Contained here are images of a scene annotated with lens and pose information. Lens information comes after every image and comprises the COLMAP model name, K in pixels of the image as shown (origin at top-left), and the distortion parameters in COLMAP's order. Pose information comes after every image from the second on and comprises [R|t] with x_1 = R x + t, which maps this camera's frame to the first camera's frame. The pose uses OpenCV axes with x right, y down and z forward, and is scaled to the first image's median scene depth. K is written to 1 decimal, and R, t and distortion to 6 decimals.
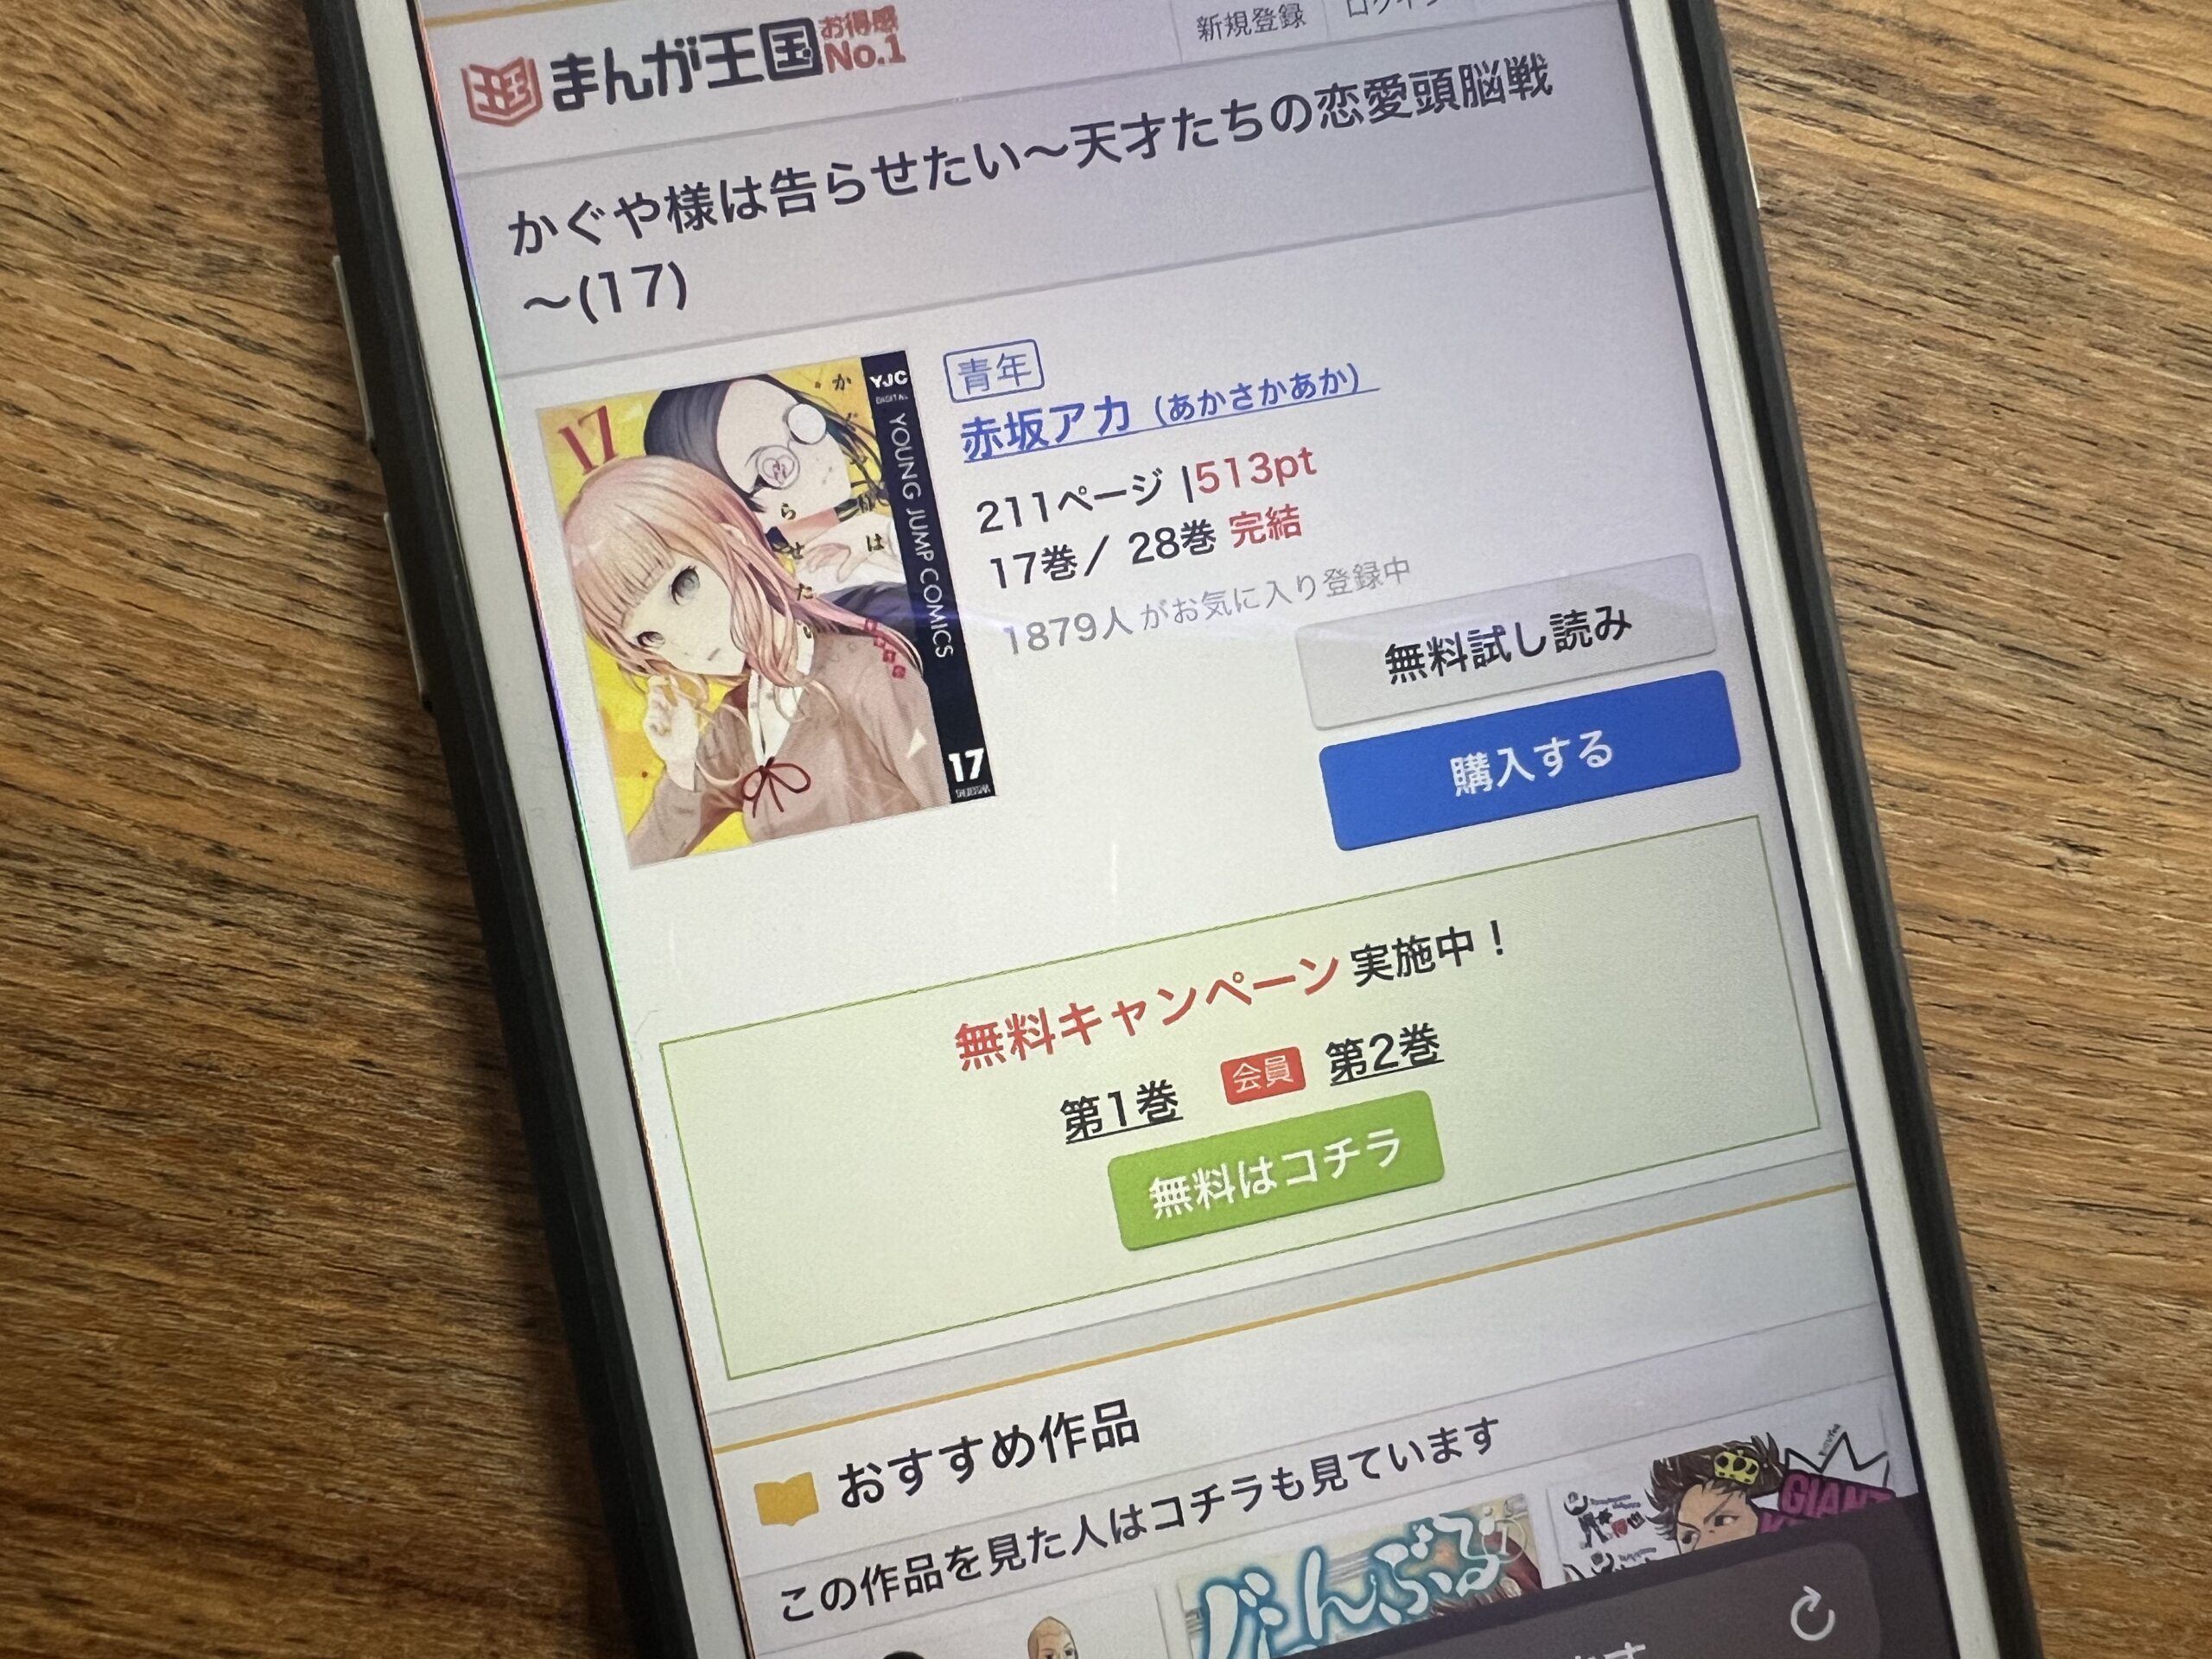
lens RADIAL K [[1717.1, 0, 1070.5], [0, 1717.1, 923.3], [0, 0, 1]] dist [0.001557, -0.012014]
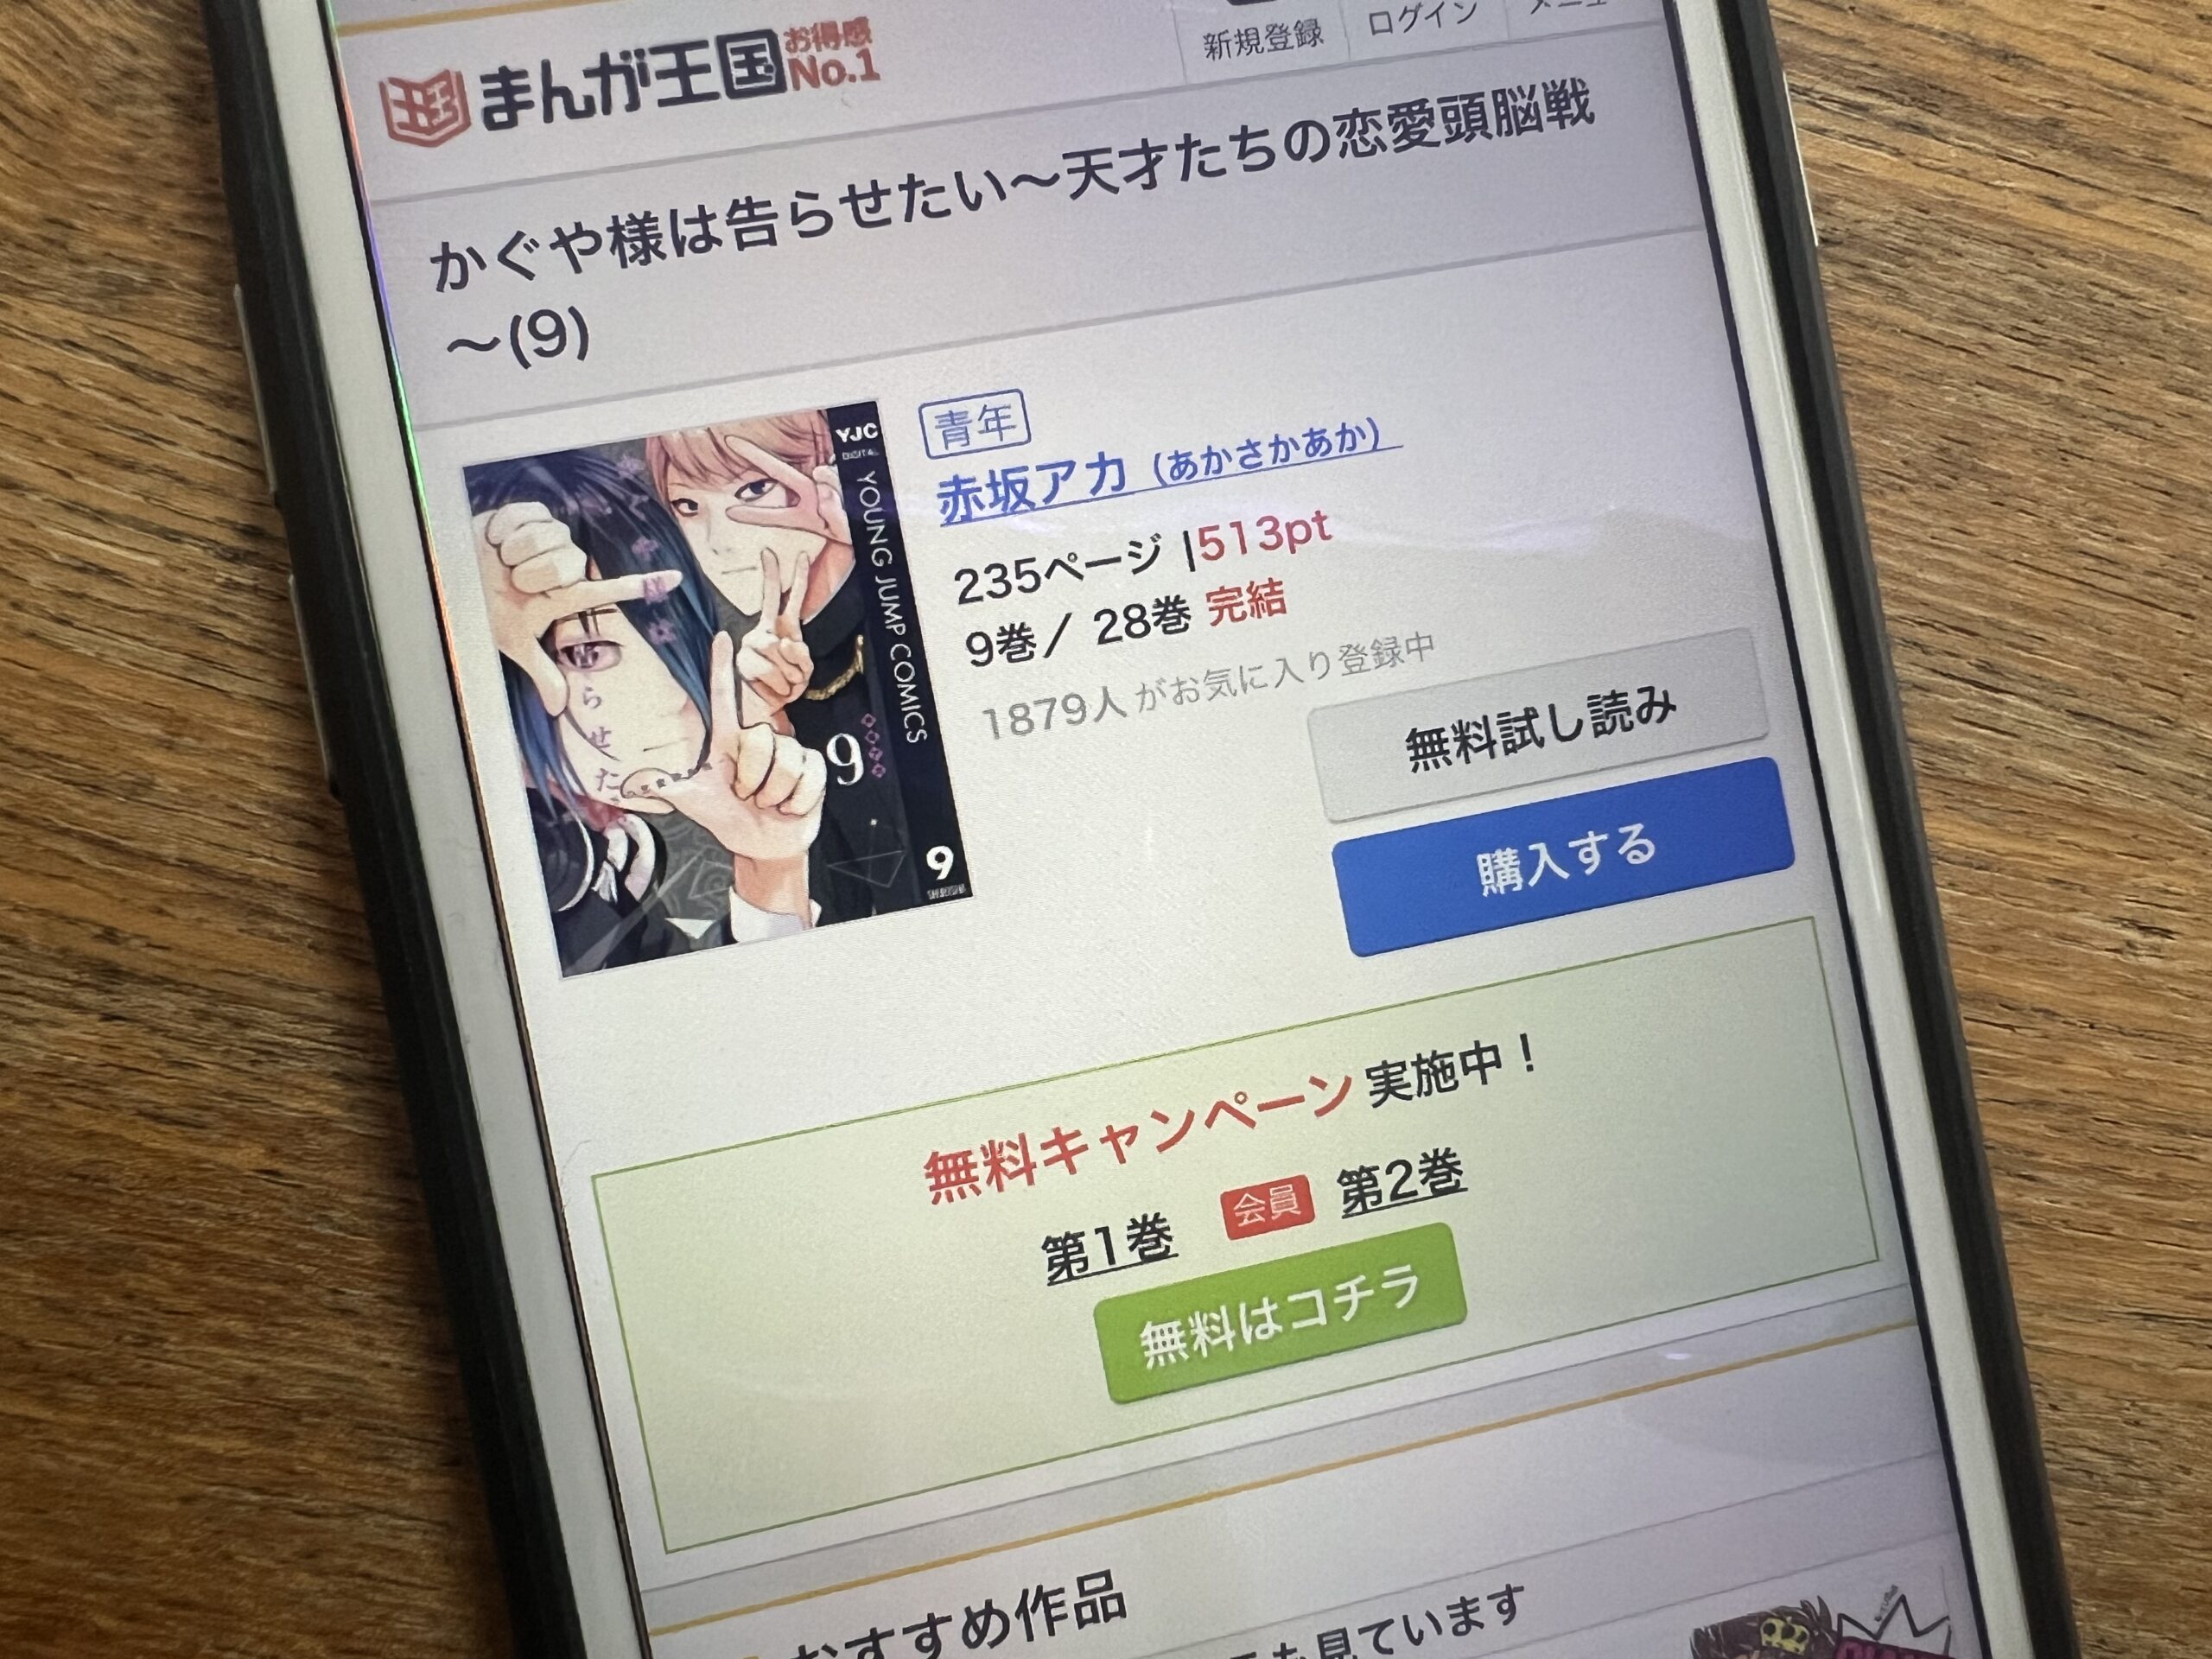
lens RADIAL K [[1722.9, 0, 1111.2], [0, 1722.9, 849.9], [0, 0, 1]] dist [0.000258, -0.011190]
pose [[0.999819, 0.008417, 0.017035, 0.013033], [-0.008336, 0.999954, -0.004807, -0.093005], [-0.017075, 0.004664, 0.999843, 0.095851]]
